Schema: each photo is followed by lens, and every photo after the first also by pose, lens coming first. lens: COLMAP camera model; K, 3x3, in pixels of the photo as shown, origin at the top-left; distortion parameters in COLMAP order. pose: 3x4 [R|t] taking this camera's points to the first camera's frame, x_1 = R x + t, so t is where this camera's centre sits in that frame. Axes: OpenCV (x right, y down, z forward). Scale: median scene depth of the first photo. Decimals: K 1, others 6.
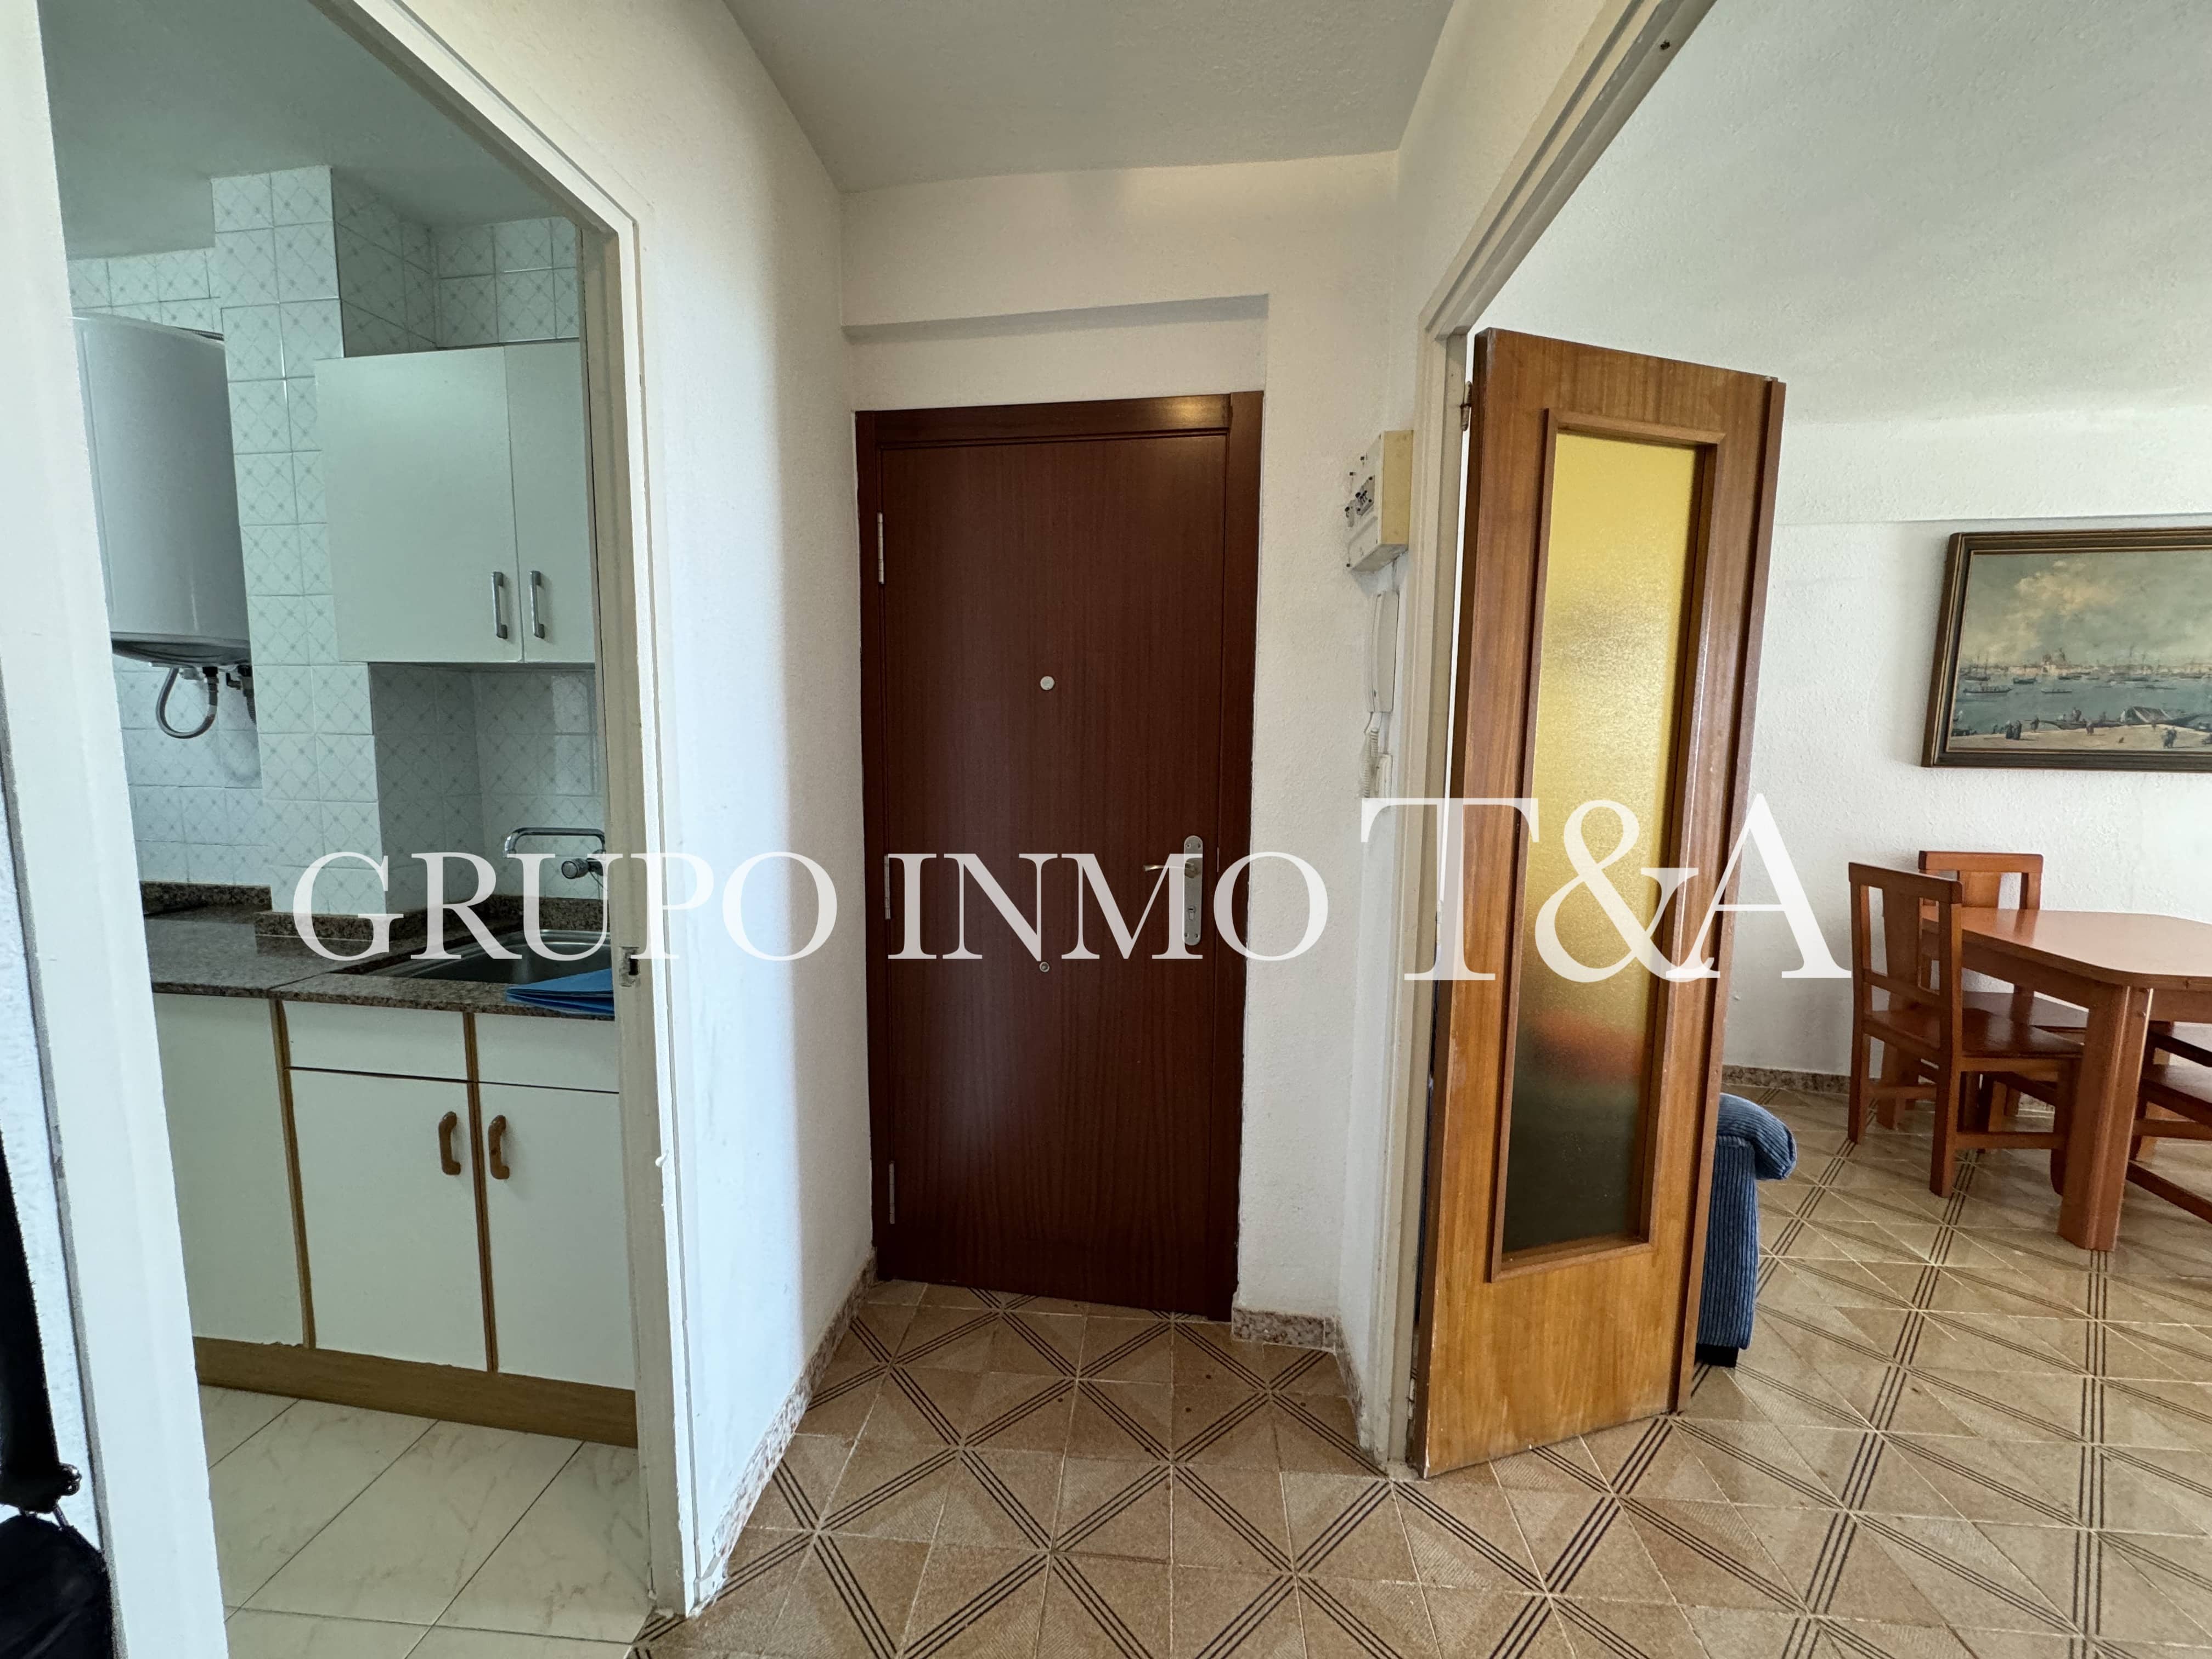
lens RADIAL K [[880.8, 0, 1107.8], [0, 880.8, 823.5], [0, 0, 1]] dist [-0.002692, 0.000263]
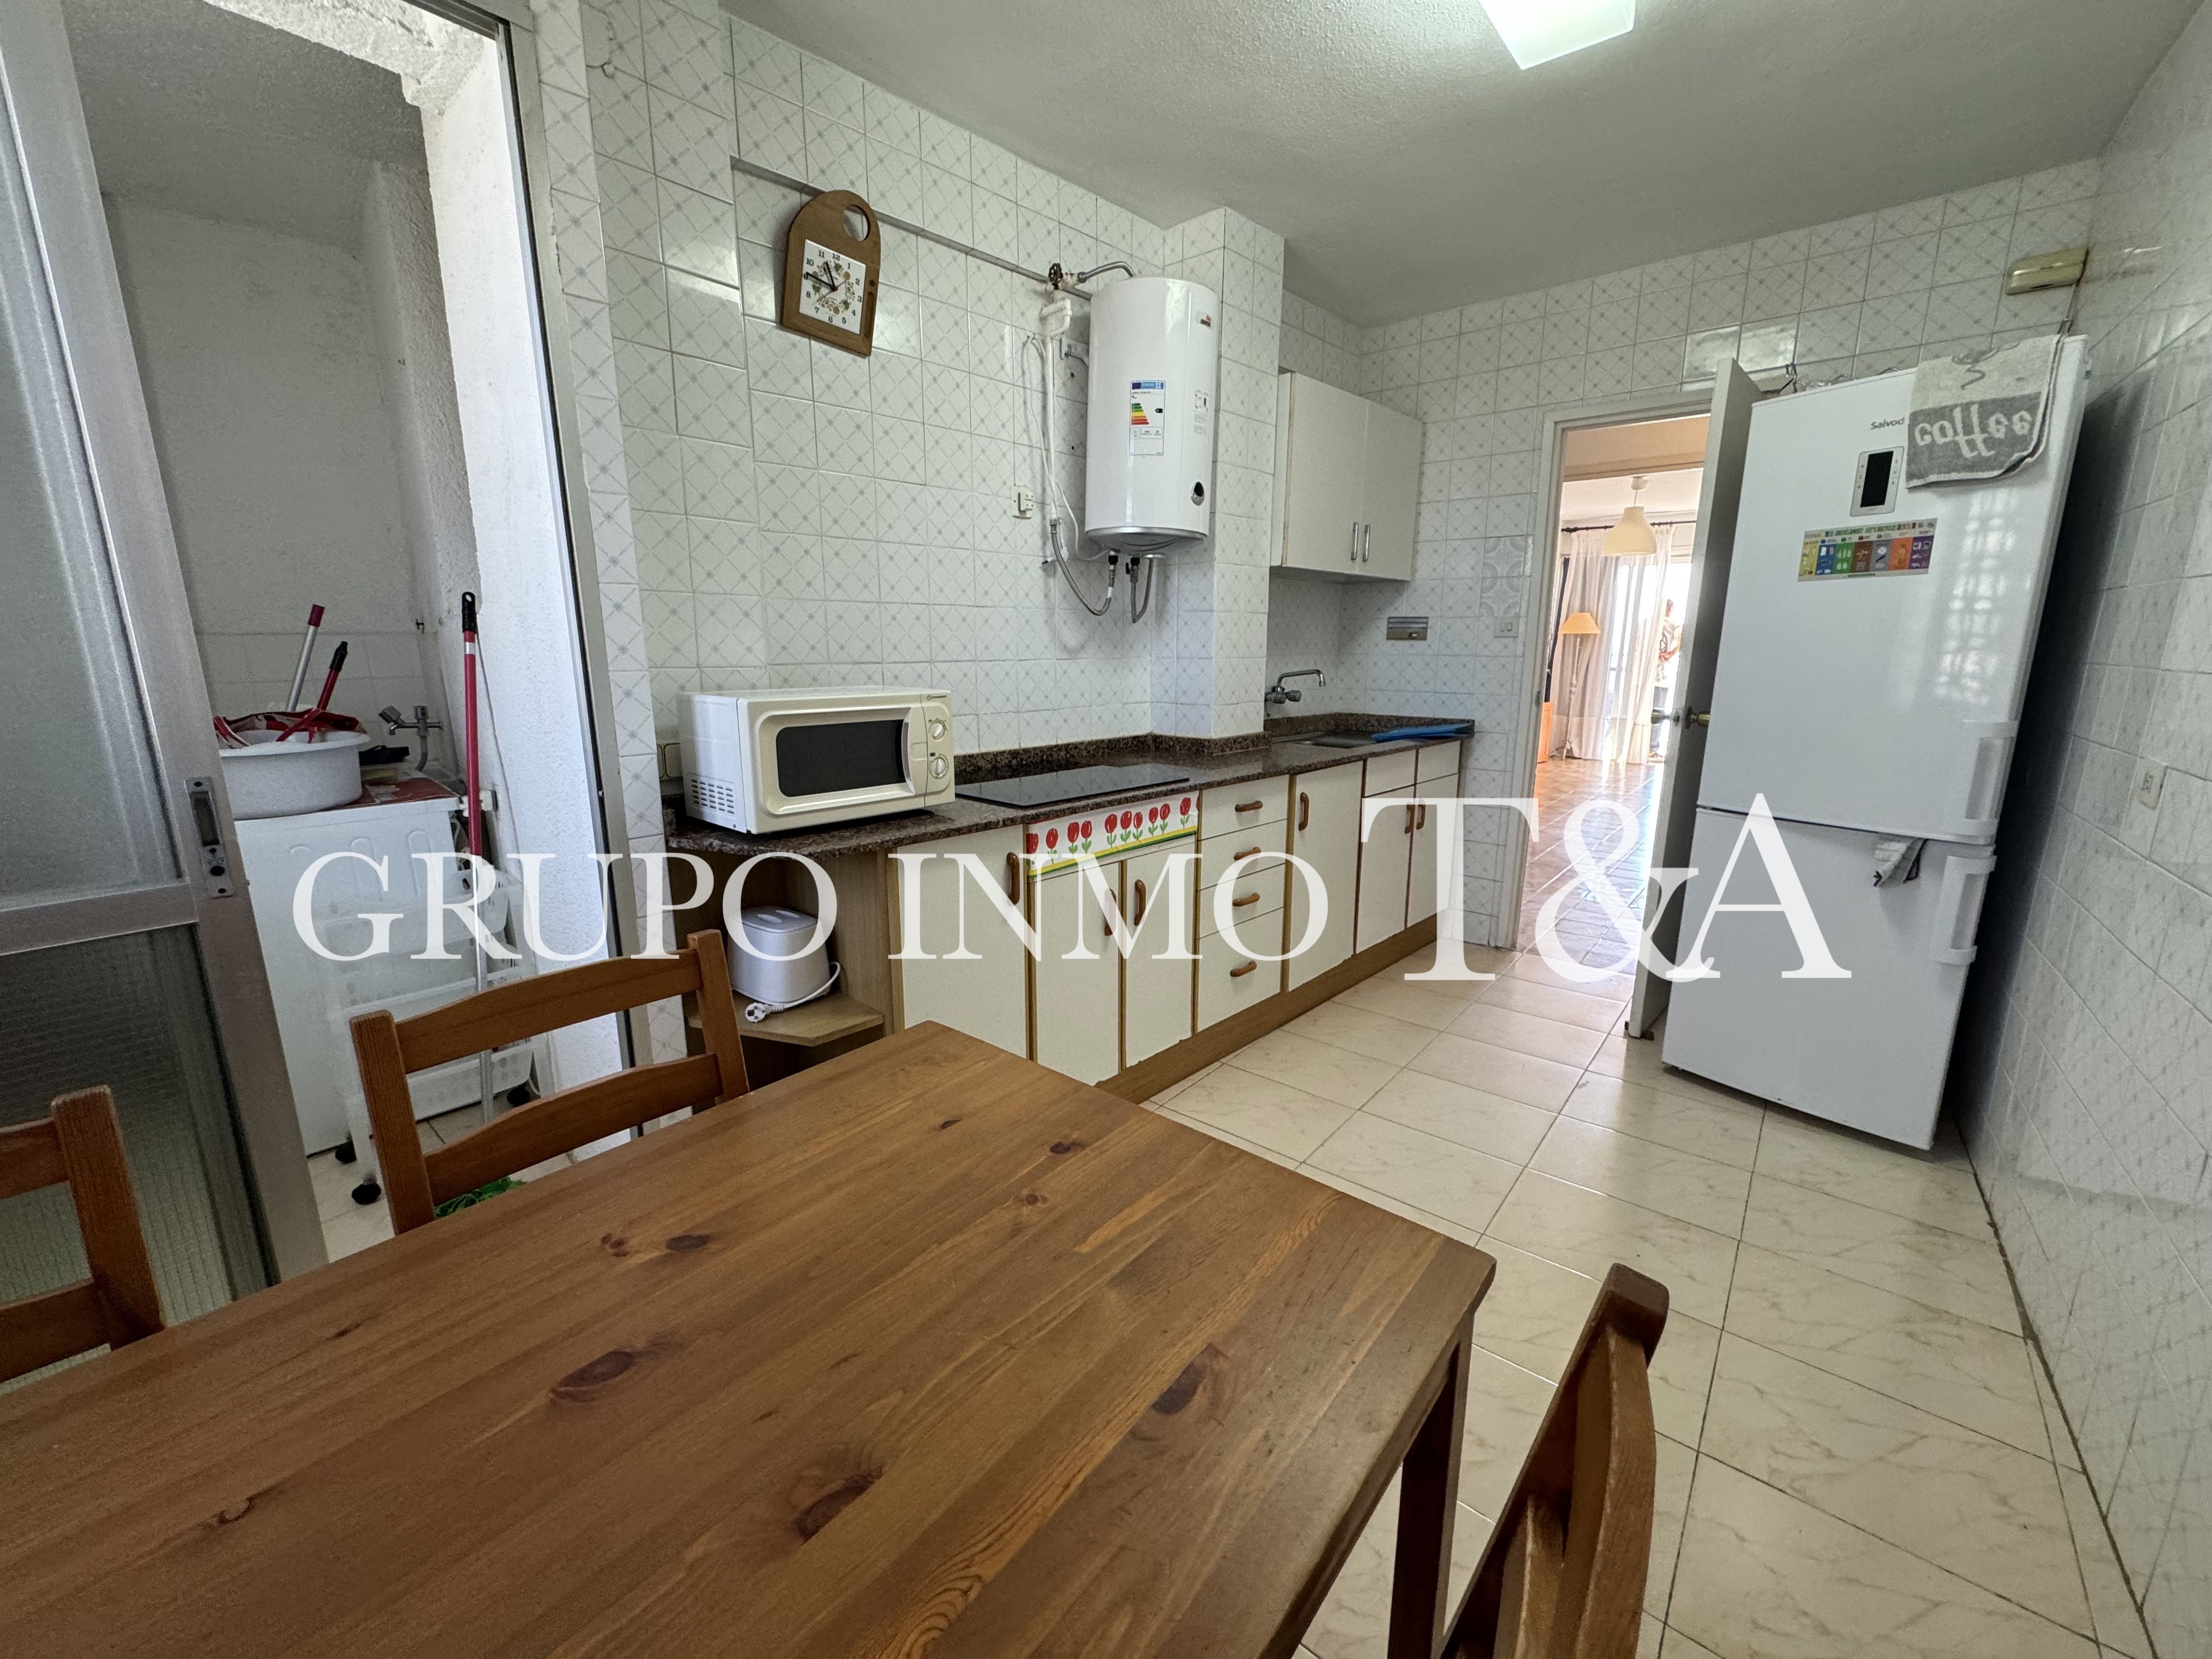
lens RADIAL K [[880.8, 0, 1107.8], [0, 880.8, 823.5], [0, 0, 1]] dist [-0.002692, 0.000263]
pose [[0.558406, -0.182975, 0.809137, -2.214937], [0.091747, 0.983010, 0.158977, -0.006947], [-0.824478, -0.014538, 0.565707, 0.318856]]
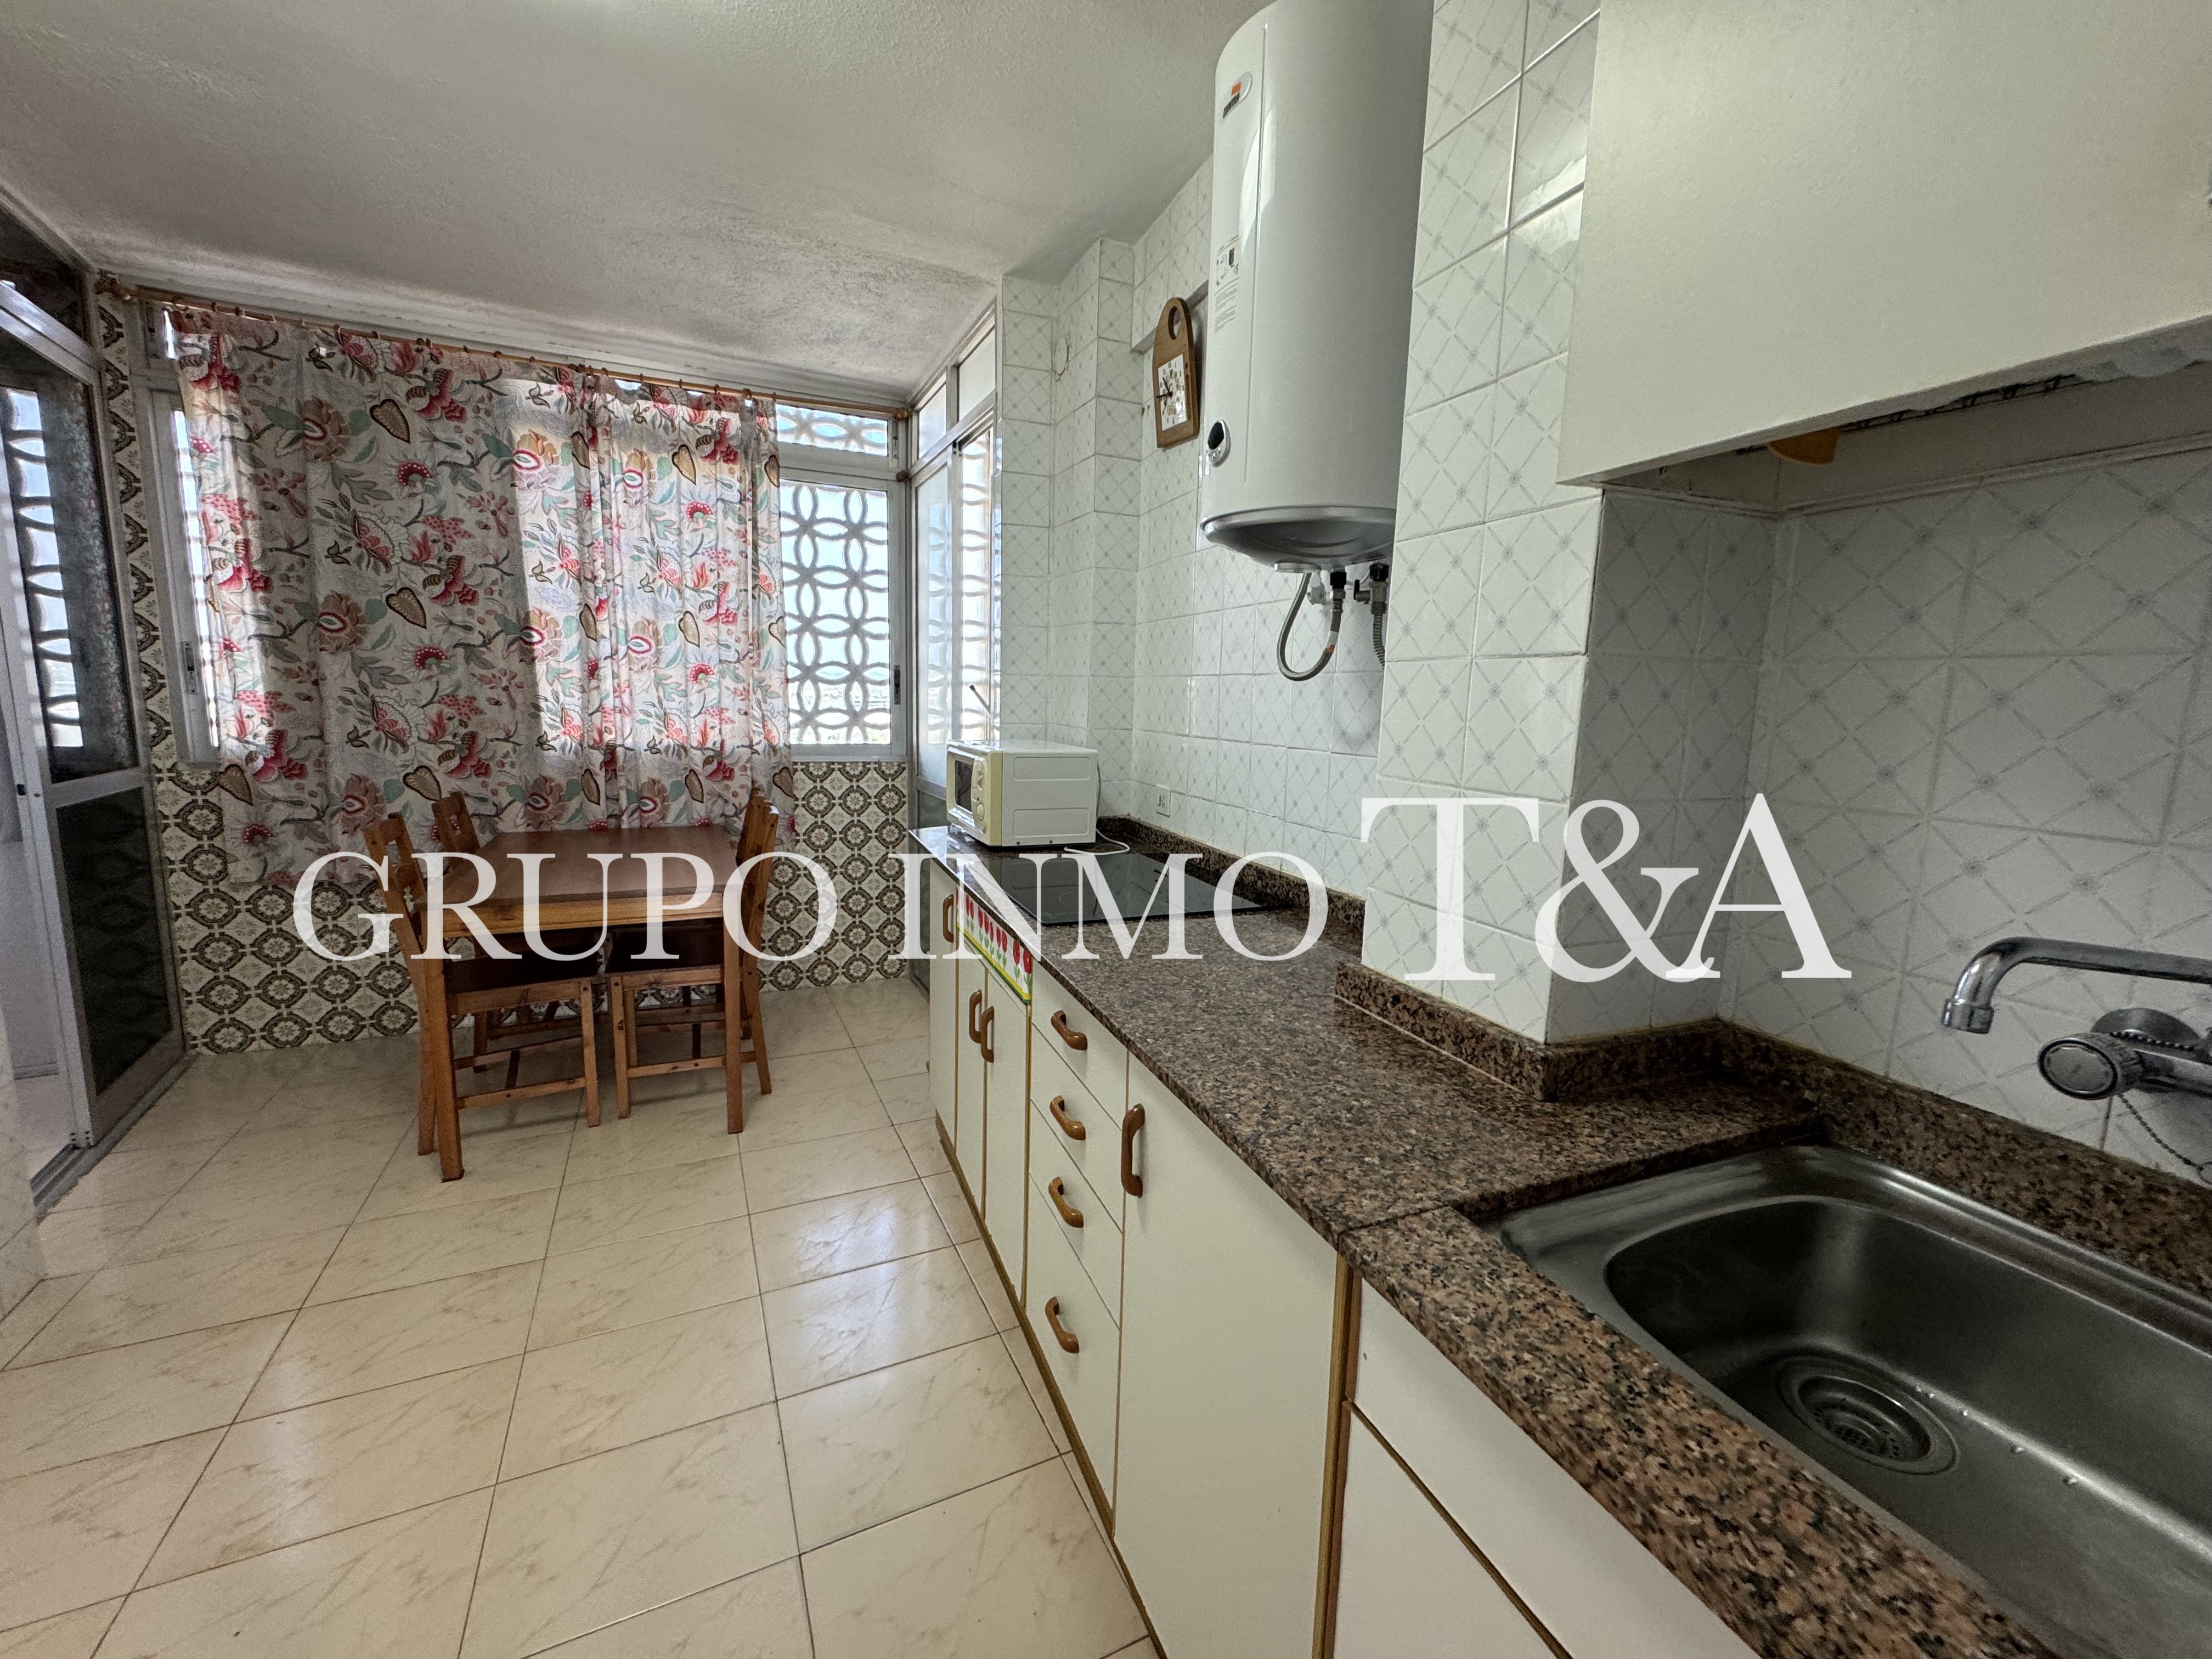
lens RADIAL K [[880.8, 0, 1107.8], [0, 880.8, 823.5], [0, 0, 1]] dist [-0.002692, 0.000263]
pose [[0.508846, 0.124981, -0.851736, -0.538127], [-0.116382, 0.990309, 0.075786, -0.019507], [0.852954, 0.060563, 0.518461, 0.535507]]
